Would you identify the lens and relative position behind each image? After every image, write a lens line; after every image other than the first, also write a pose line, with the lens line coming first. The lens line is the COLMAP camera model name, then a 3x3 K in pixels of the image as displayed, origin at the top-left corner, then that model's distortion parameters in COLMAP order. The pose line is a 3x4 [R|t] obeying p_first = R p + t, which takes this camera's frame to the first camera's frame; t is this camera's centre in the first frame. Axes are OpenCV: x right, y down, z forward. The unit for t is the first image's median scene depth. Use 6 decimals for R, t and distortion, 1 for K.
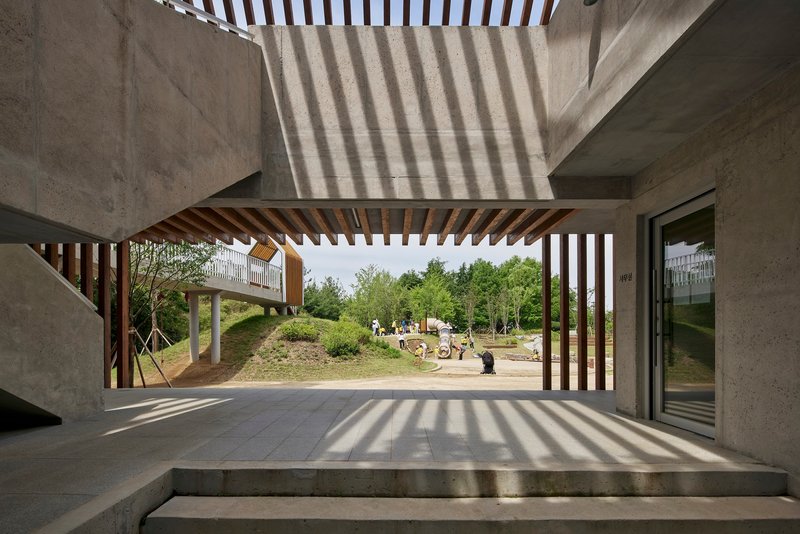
lens RADIAL K [[418.4, 0, 398.6], [0, 418.4, 305.9], [0, 0, 1]] dist [-0.002558, -0.004659]
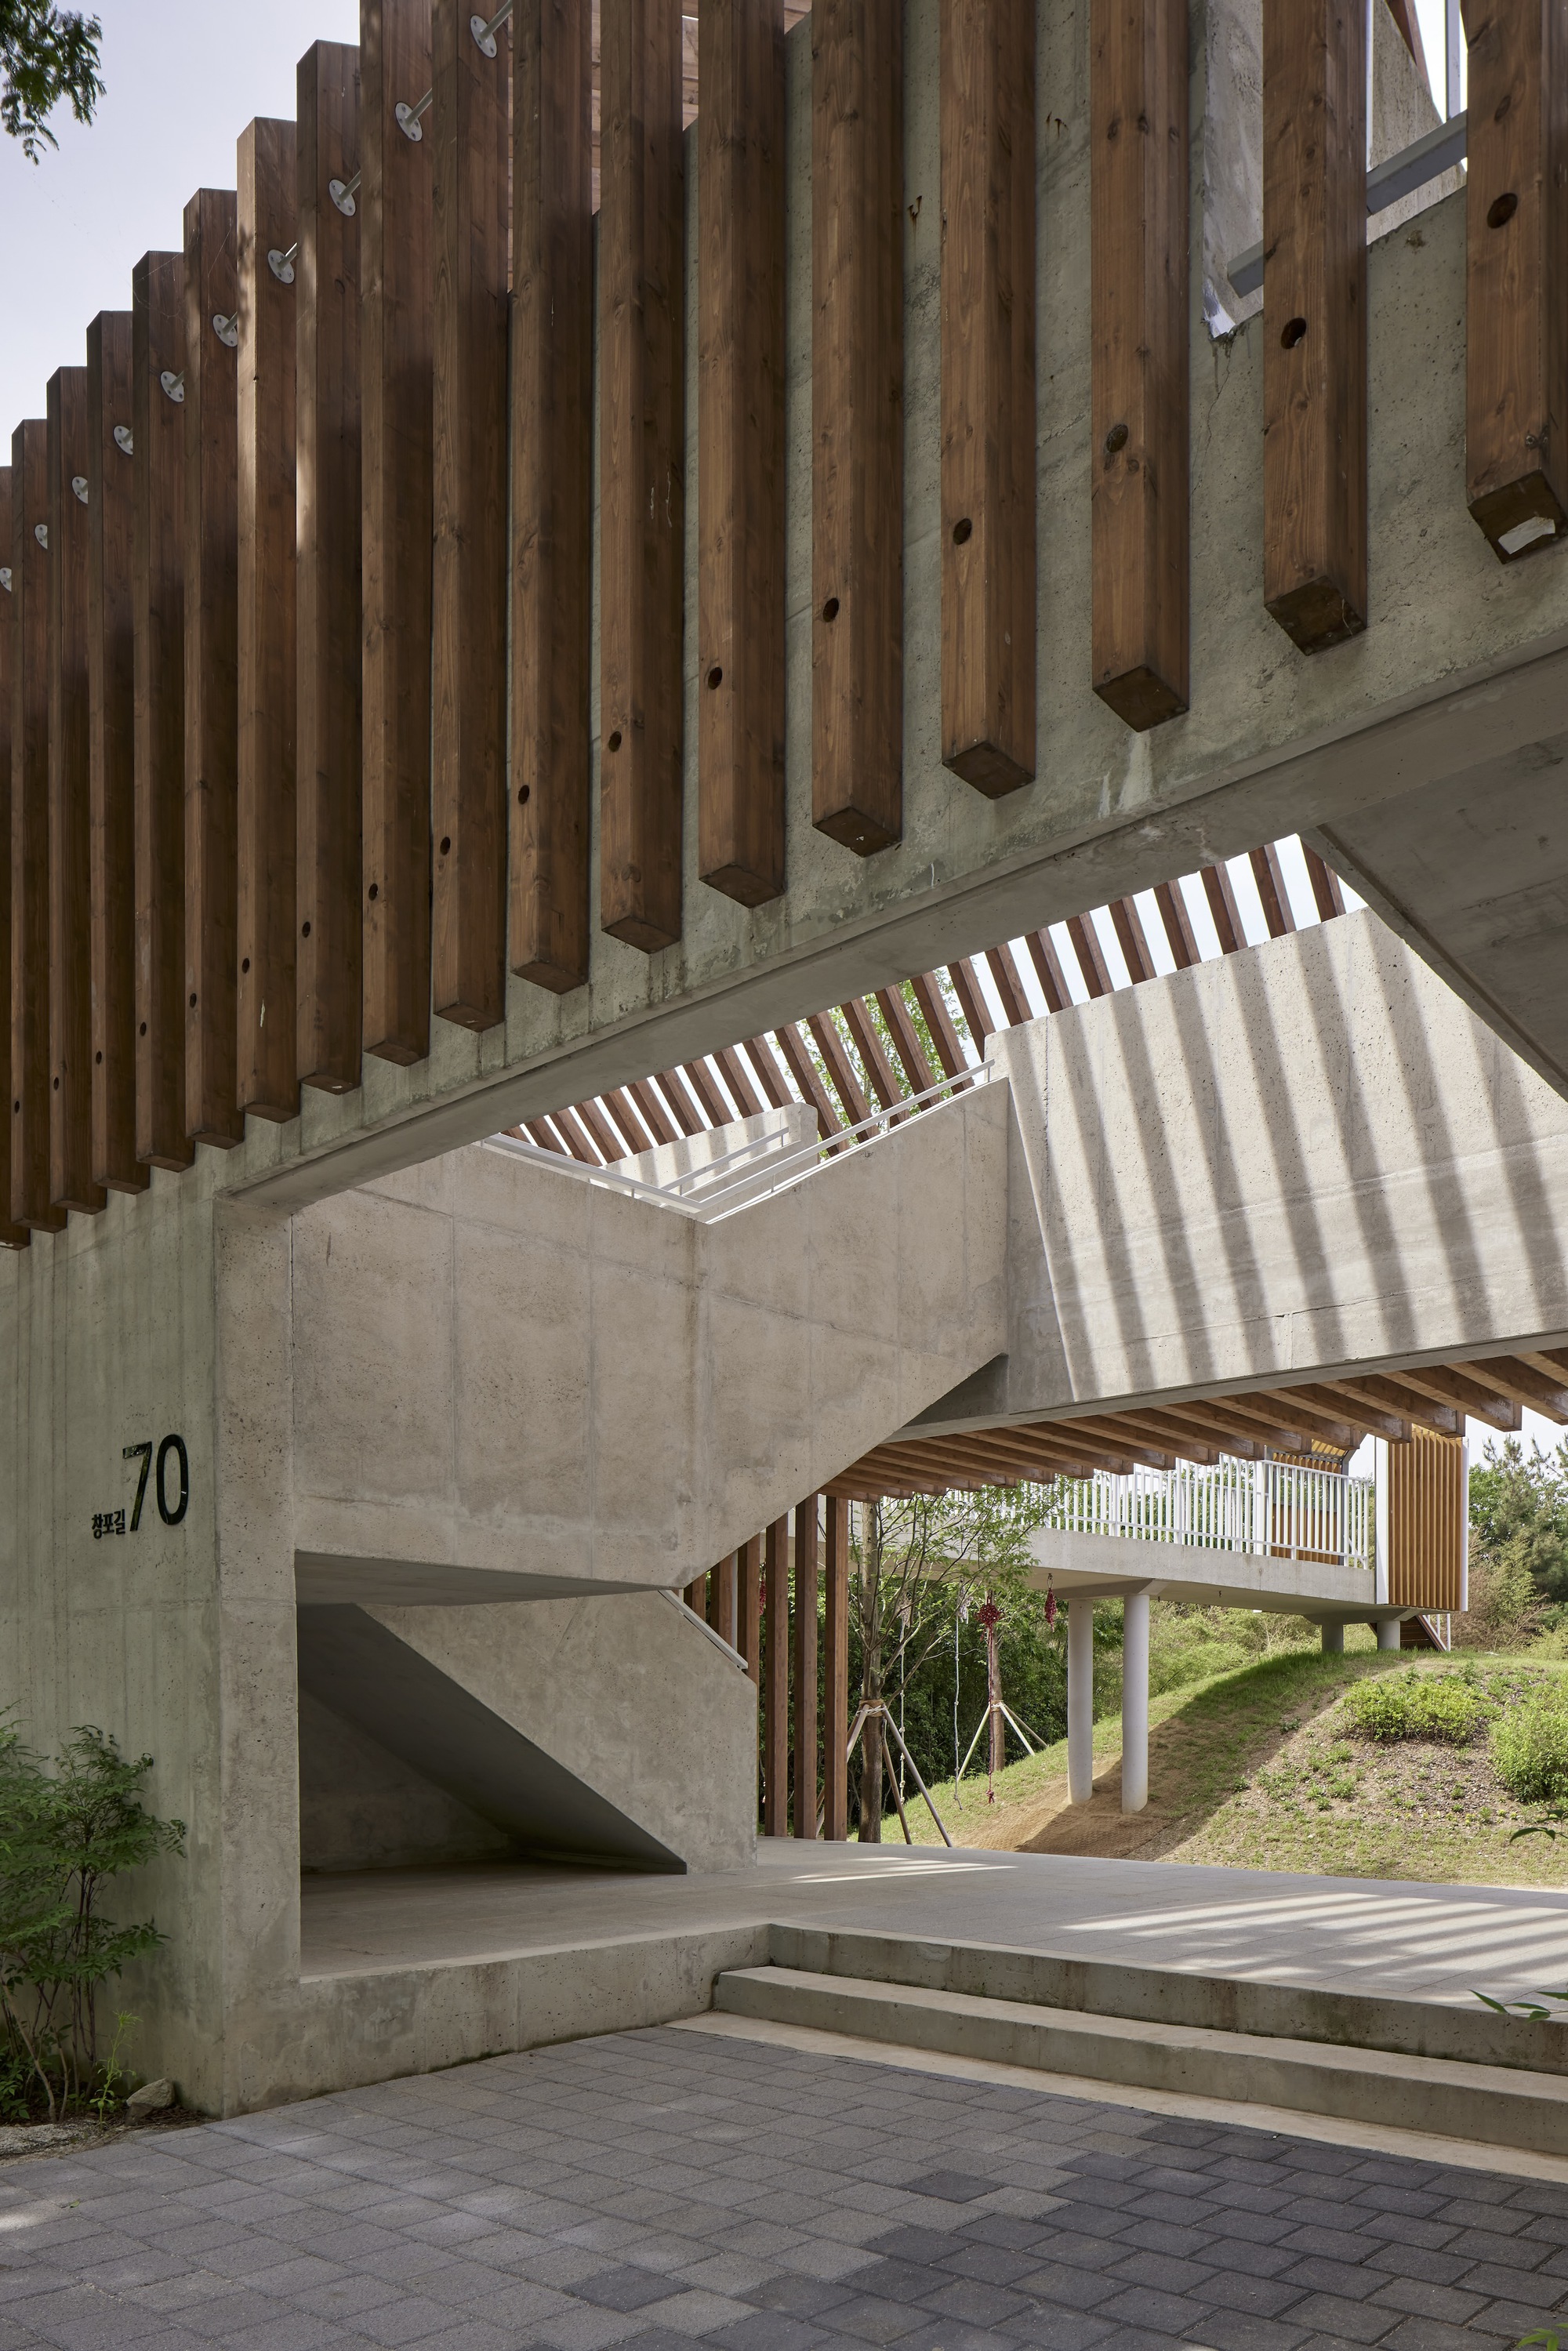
lens RADIAL K [[1595.4, 0, 784.0], [0, 1595.4, 1175.5], [0, 0, 1]] dist [-0.002646, -0.000215]
pose [[0.746677, -0.217240, -0.628713, 0.680337], [0.045771, 0.959707, -0.277249, -0.024706], [0.663610, 0.178238, 0.726535, -0.532012]]
